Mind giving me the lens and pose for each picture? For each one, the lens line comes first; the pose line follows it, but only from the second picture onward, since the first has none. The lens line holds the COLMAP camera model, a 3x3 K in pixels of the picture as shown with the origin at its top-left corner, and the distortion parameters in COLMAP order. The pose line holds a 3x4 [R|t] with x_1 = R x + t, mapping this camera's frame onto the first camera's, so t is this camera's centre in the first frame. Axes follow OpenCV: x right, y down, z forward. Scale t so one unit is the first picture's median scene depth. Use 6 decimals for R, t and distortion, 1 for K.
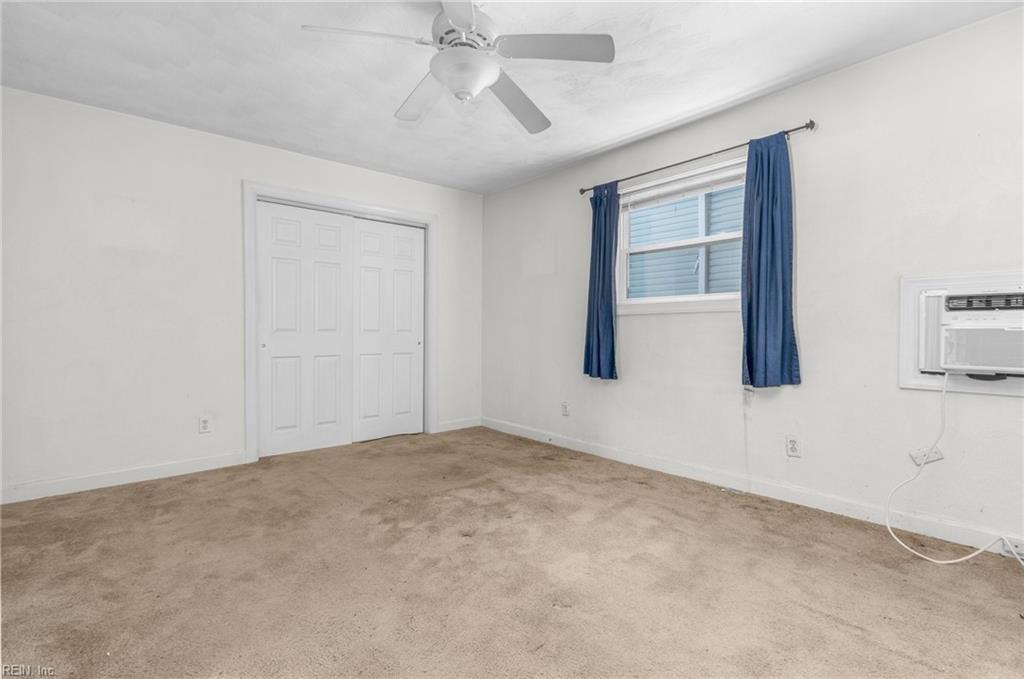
lens RADIAL K [[473.3, 0, 509.5], [0, 473.3, 339.1], [0, 0, 1]] dist [0.003074, -0.001698]
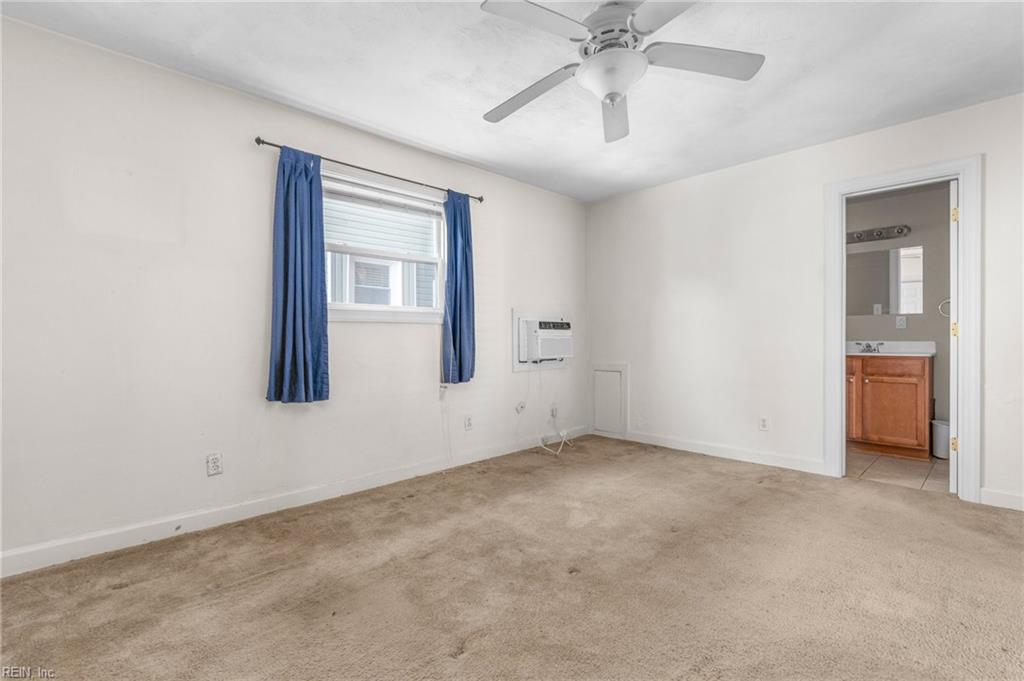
lens RADIAL K [[473.3, 0, 511.6], [0, 473.3, 336.4], [0, 0, 1]] dist [0.003074, -0.001698]
pose [[-0.056197, 0.002202, 0.998417, -0.720008], [0.018652, 0.999825, -0.001156, -0.019908], [-0.998245, 0.018557, -0.056228, 0.858101]]
